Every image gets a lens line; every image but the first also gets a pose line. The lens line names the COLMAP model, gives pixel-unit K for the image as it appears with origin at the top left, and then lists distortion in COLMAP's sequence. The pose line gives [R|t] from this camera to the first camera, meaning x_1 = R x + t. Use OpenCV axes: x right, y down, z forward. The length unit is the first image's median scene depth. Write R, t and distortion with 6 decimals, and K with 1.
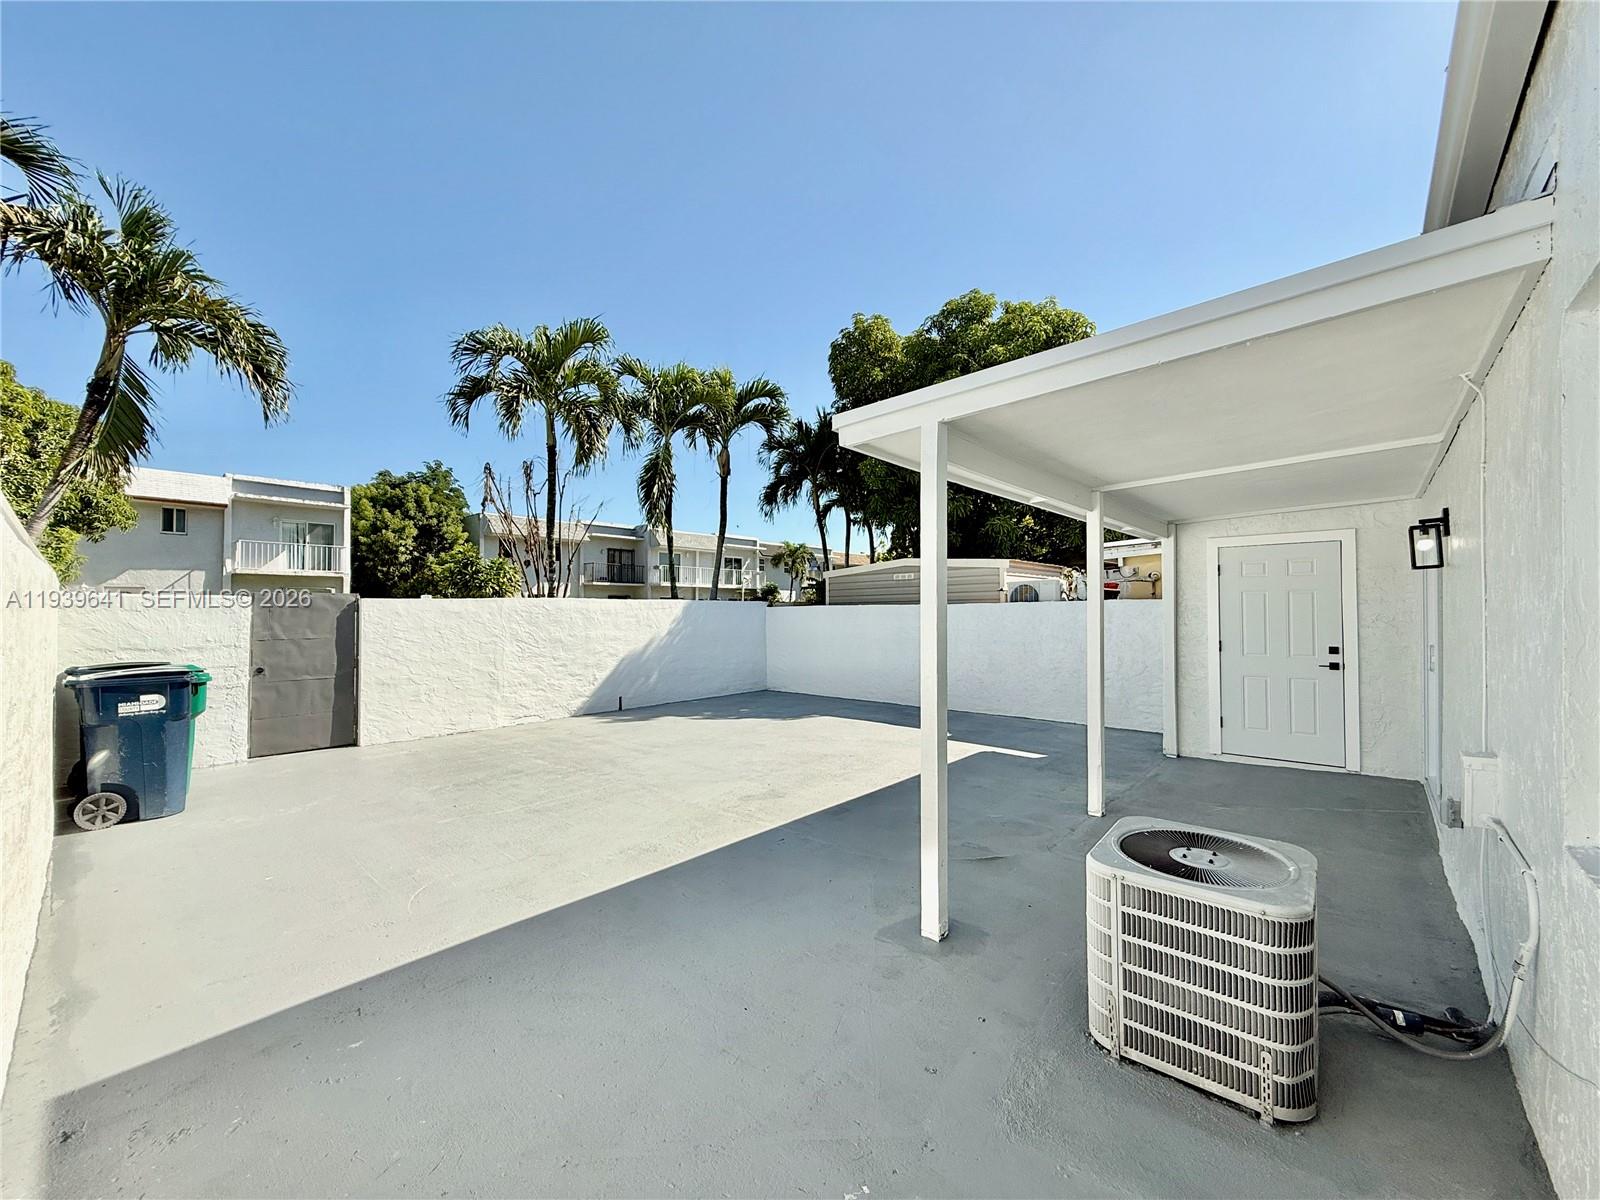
lens RADIAL K [[632.5, 0, 797.8], [0, 632.5, 605.1], [0, 0, 1]] dist [0.000778, 0.000460]
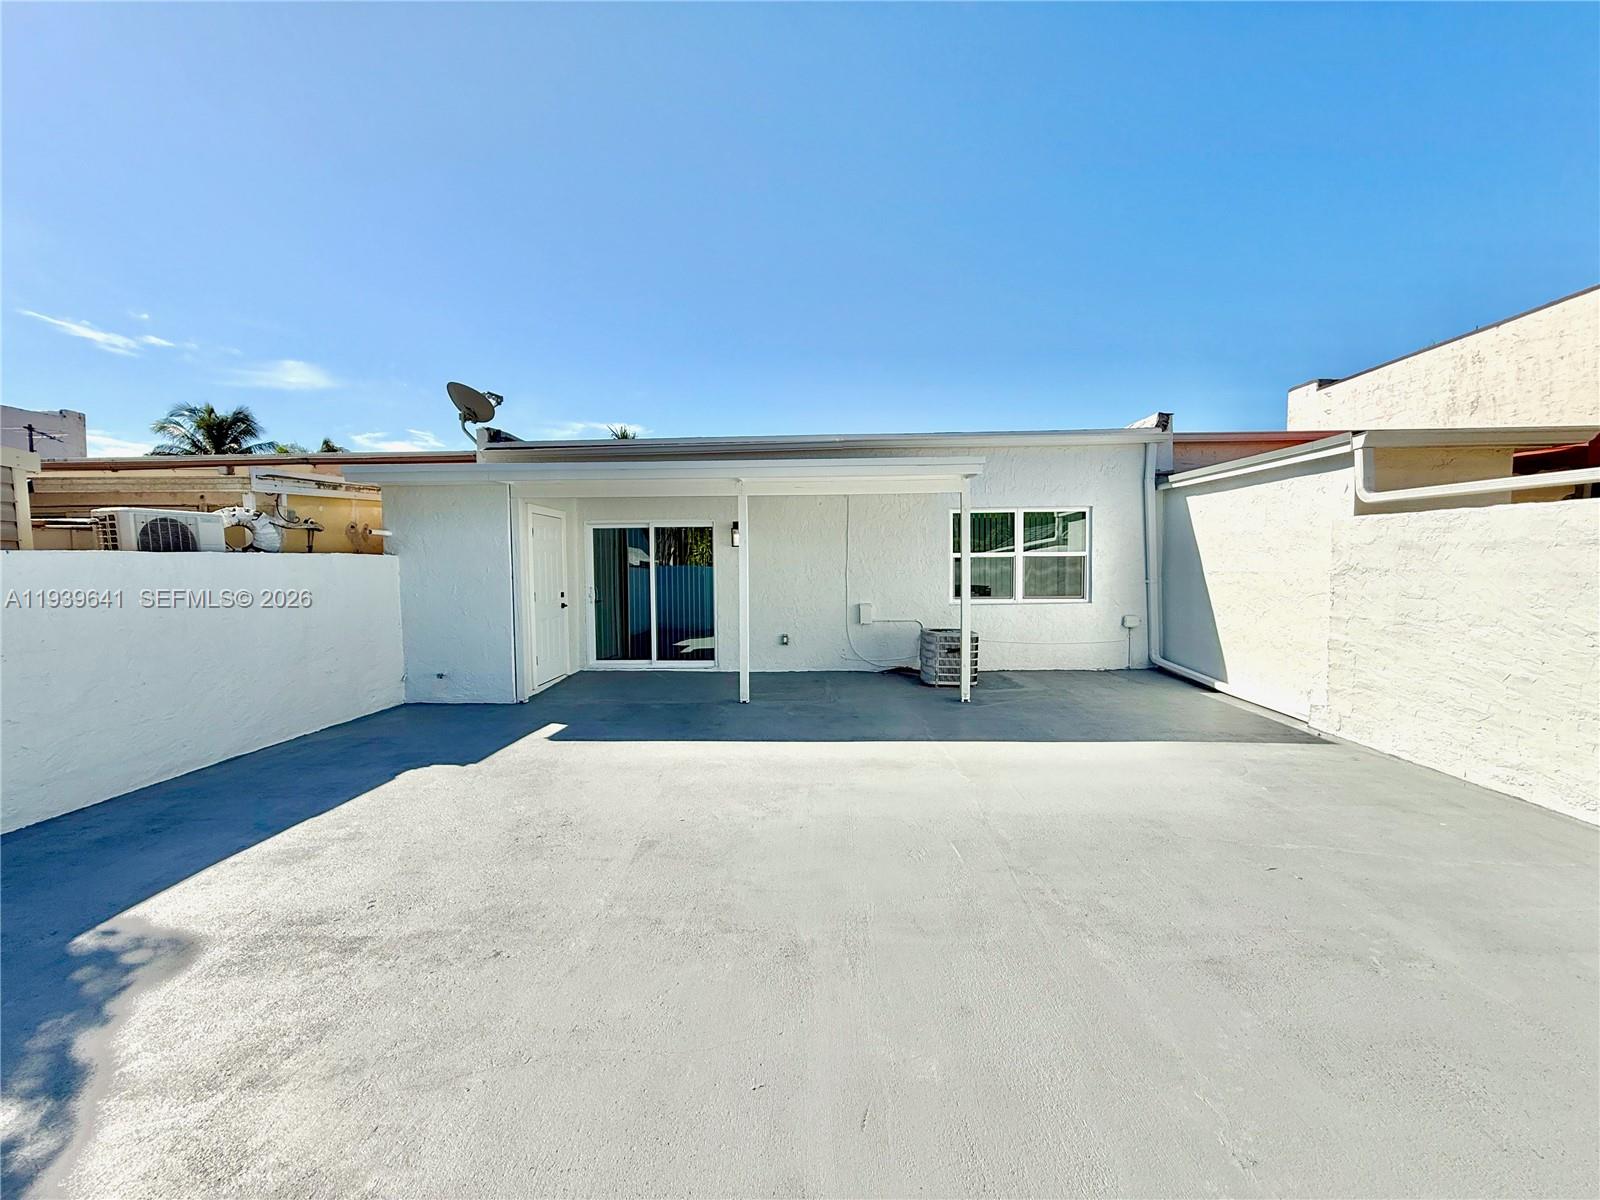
lens RADIAL K [[635.7, 0, 798.2], [0, 635.7, 589.2], [0, 0, 1]] dist [-0.000307, 0.000217]
pose [[-0.634137, -0.014213, 0.773090, -0.715214], [0.006601, 0.999695, 0.023793, 0.034050], [-0.773193, 0.020191, -0.633849, 1.772553]]
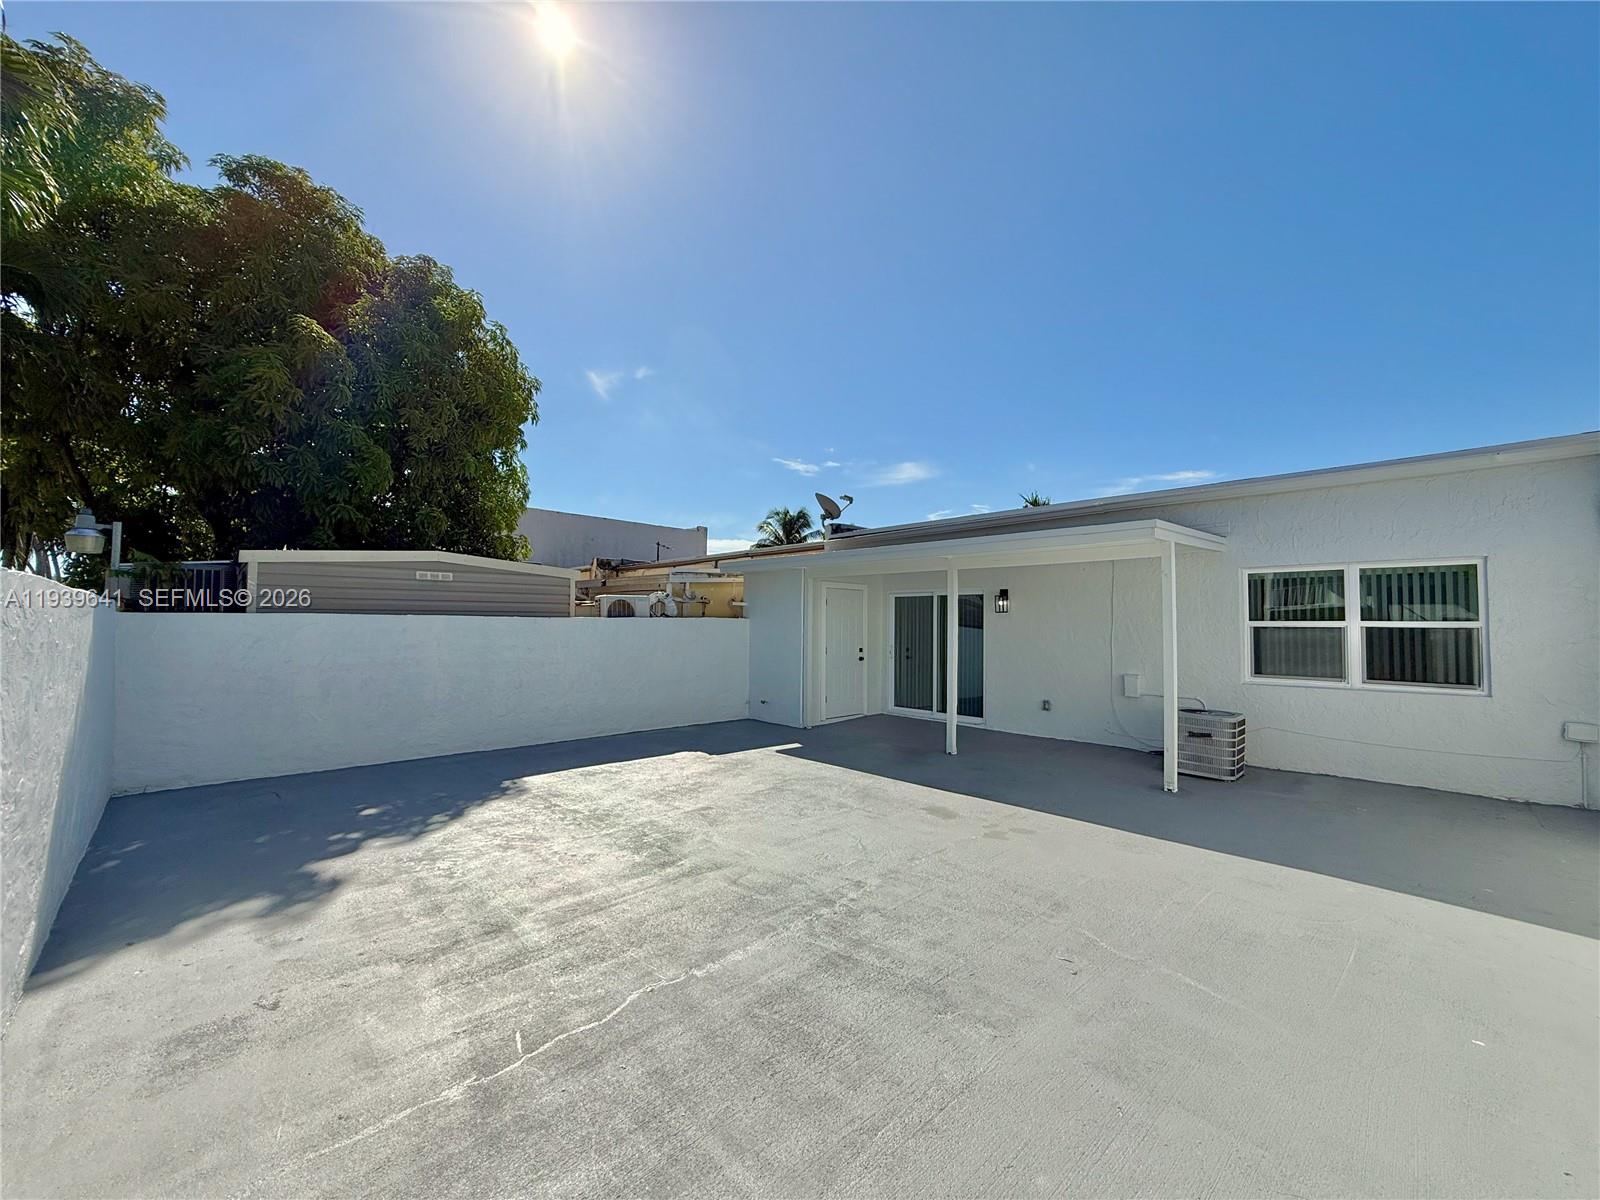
lens RADIAL K [[632.5, 0, 797.8], [0, 632.5, 605.1], [0, 0, 1]] dist [0.000778, 0.000460]
pose [[0.072427, 0.038486, 0.996631, -1.162528], [-0.019617, 0.999117, -0.037157, 0.015602], [-0.997181, -0.016859, 0.073118, 1.241100]]
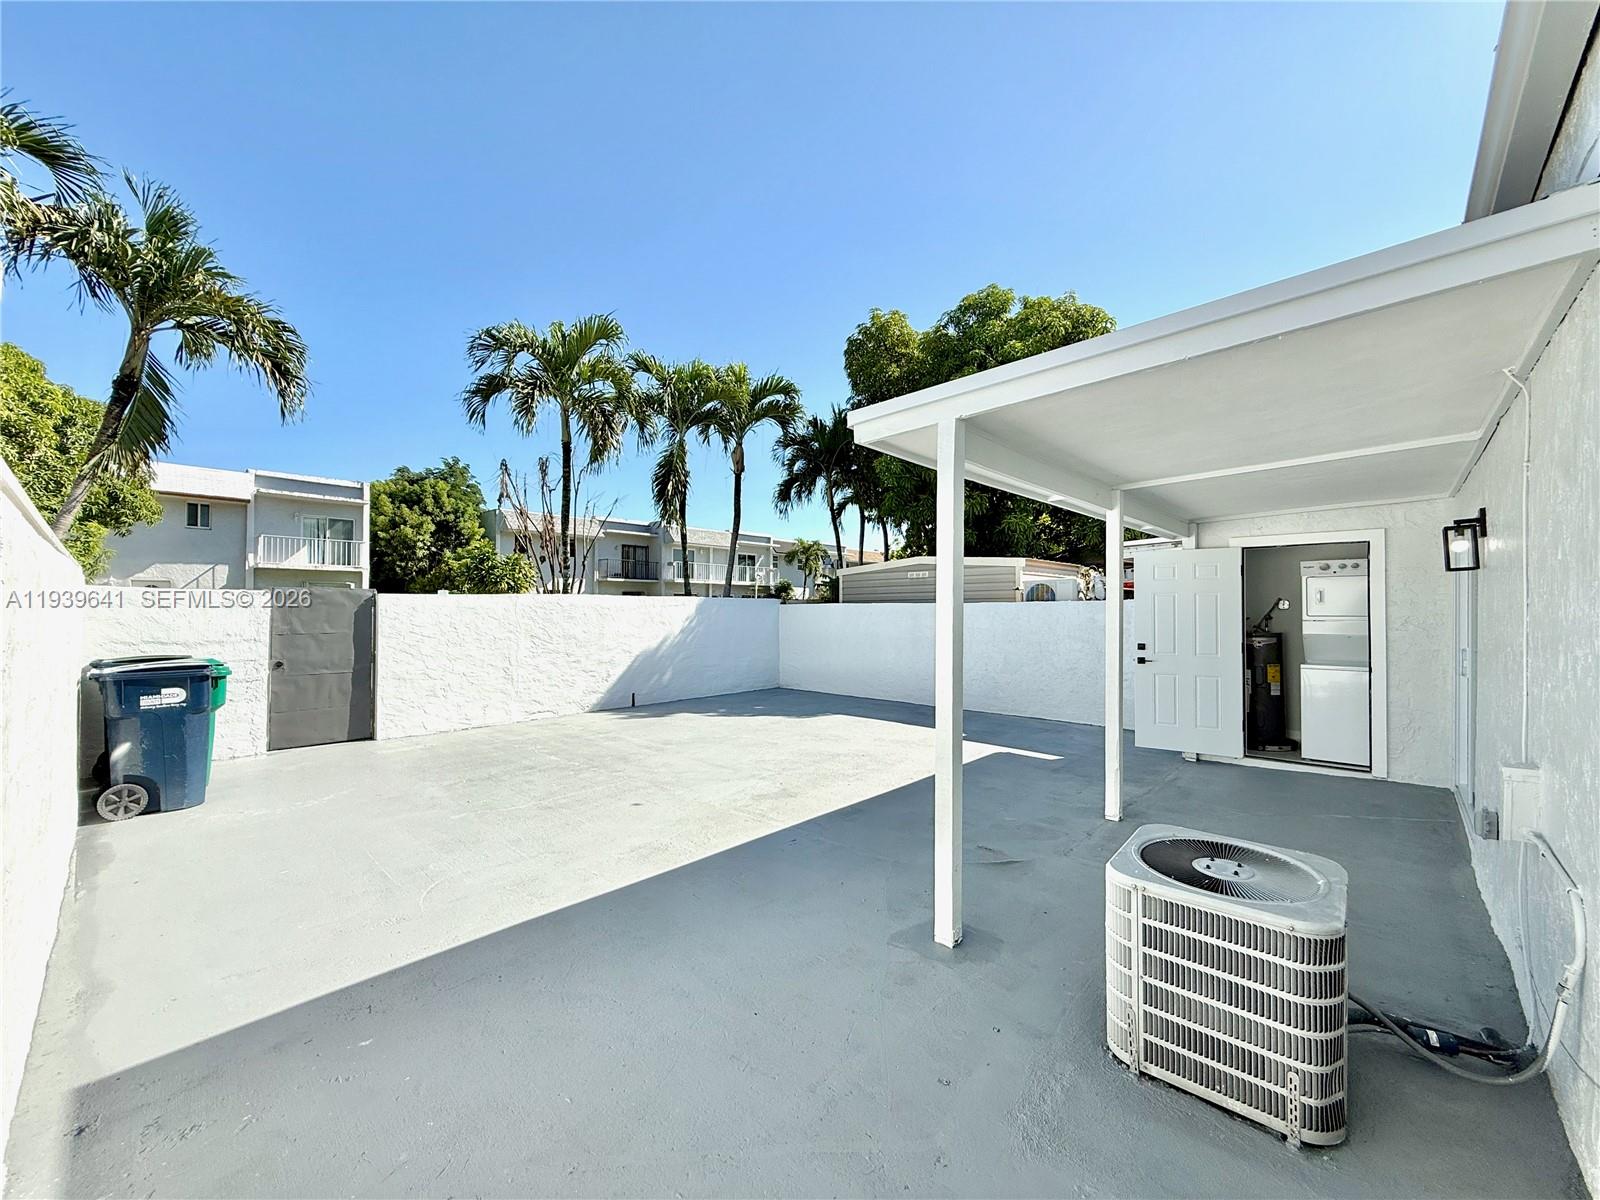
lens RADIAL K [[632.5, 0, 797.8], [0, 632.5, 605.1], [0, 0, 1]] dist [0.000778, 0.000460]
pose [[0.999751, 0.006767, -0.021266, -0.000017], [-0.006665, 0.999966, 0.004870, -0.002429], [0.021299, -0.004727, 0.999762, 0.008390]]
